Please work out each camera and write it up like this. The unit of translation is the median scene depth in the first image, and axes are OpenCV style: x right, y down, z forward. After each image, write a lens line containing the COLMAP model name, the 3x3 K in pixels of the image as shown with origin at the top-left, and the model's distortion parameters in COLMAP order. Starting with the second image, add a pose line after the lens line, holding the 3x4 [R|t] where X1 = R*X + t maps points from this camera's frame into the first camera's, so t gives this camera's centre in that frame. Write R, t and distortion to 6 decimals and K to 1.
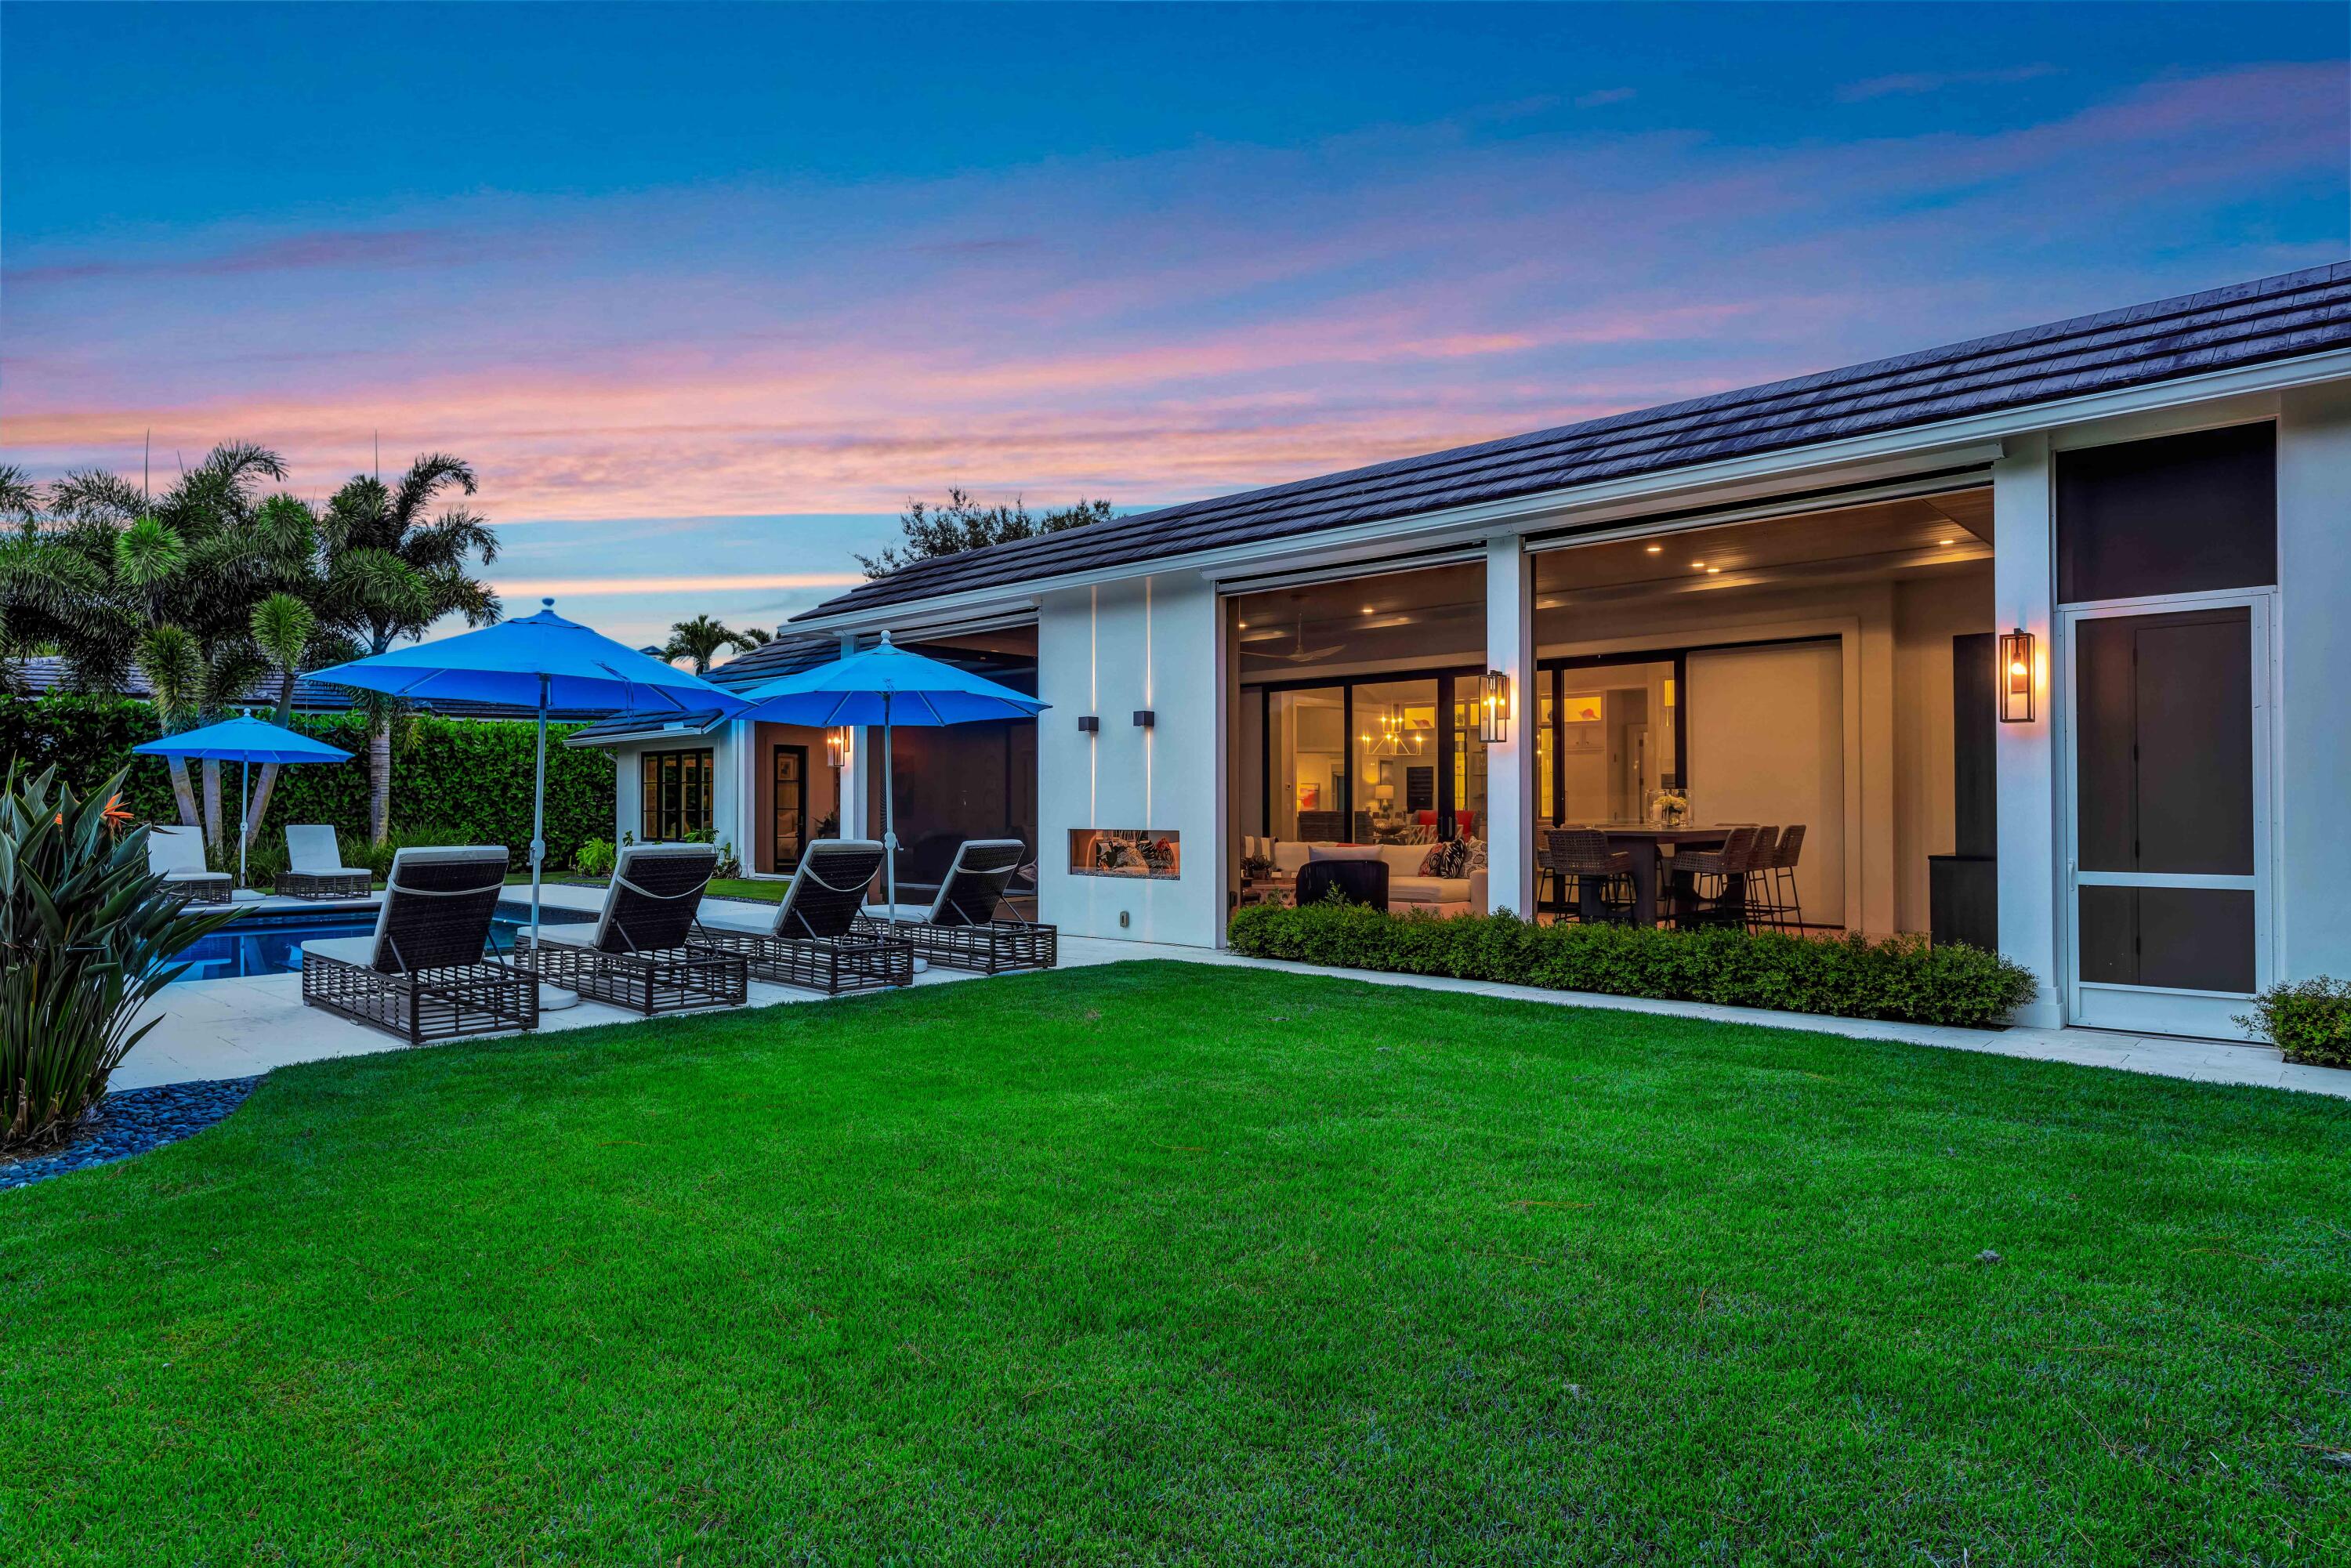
lens RADIAL K [[1349.3, 0, 1175.5], [0, 1349.3, 784.0], [0, 0, 1]] dist [0.003264, -0.001560]
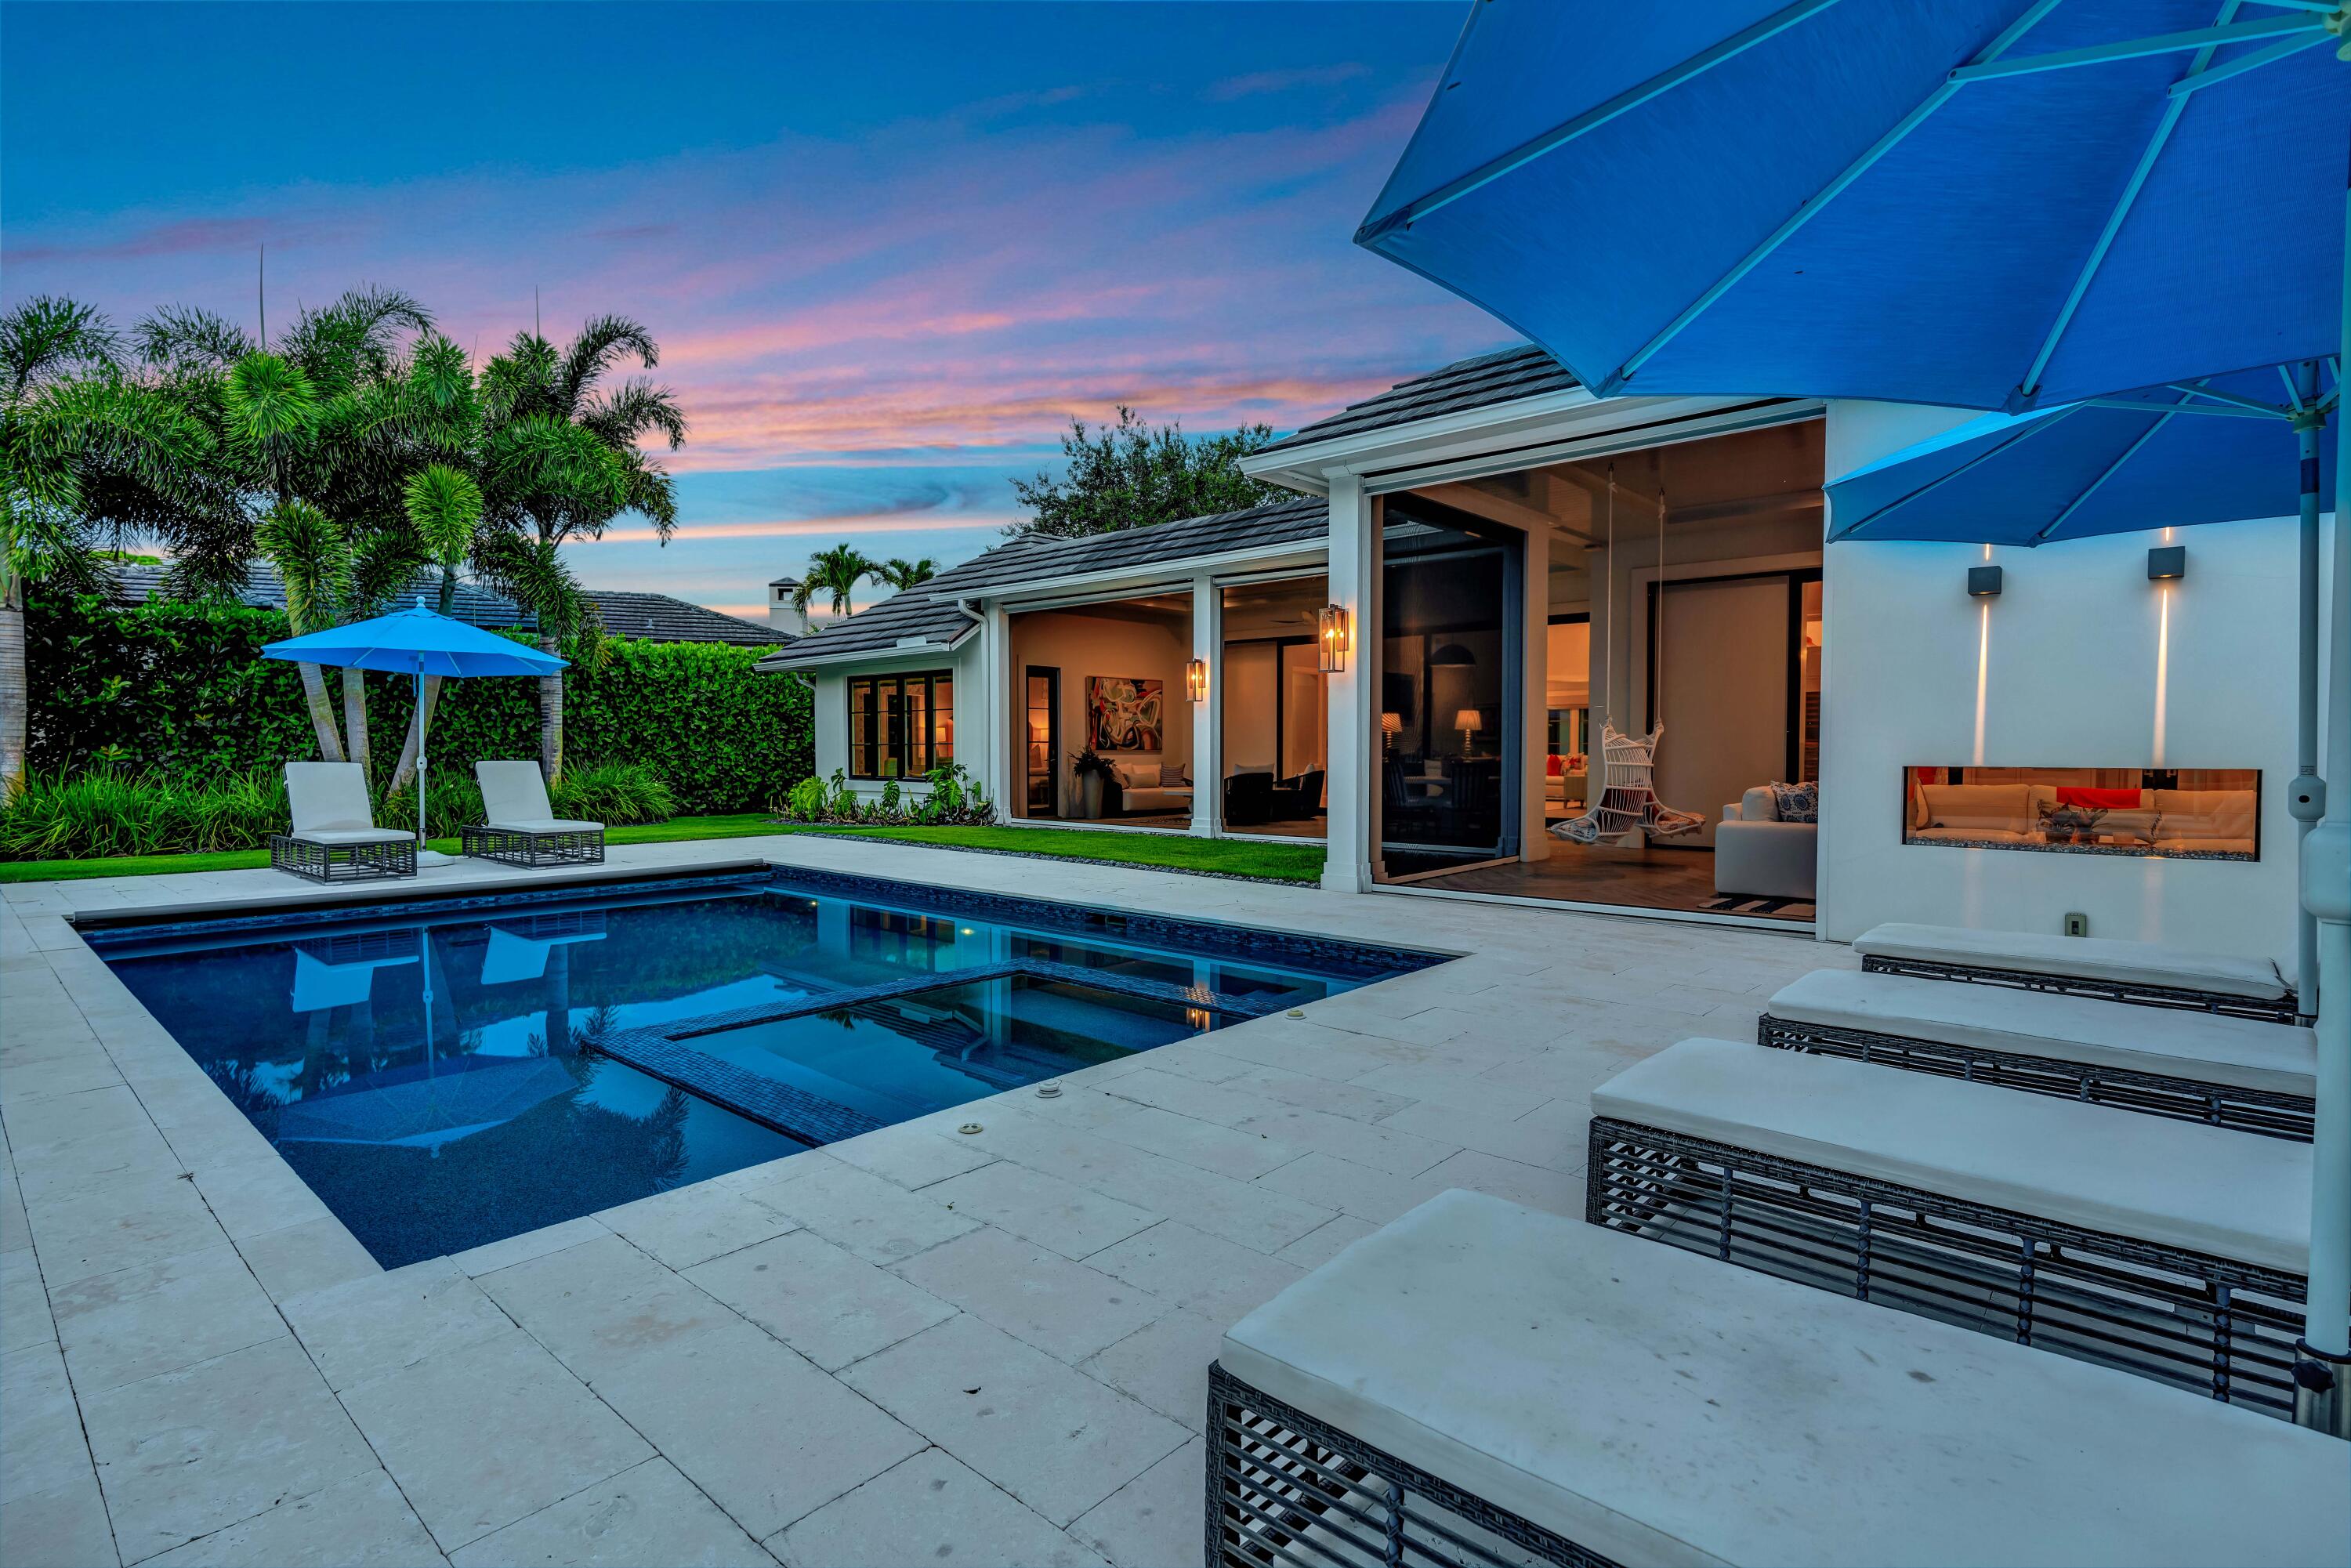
lens RADIAL K [[1159.5, 0, 1175.5], [0, 1159.5, 784.0], [0, 0, 1]] dist [-0.001914, 0.001399]
pose [[0.999886, -0.000101, 0.015068, -0.224536], [-0.000646, 0.998772, 0.049533, 0.009135], [-0.015055, -0.049537, 0.998659, 0.285603]]
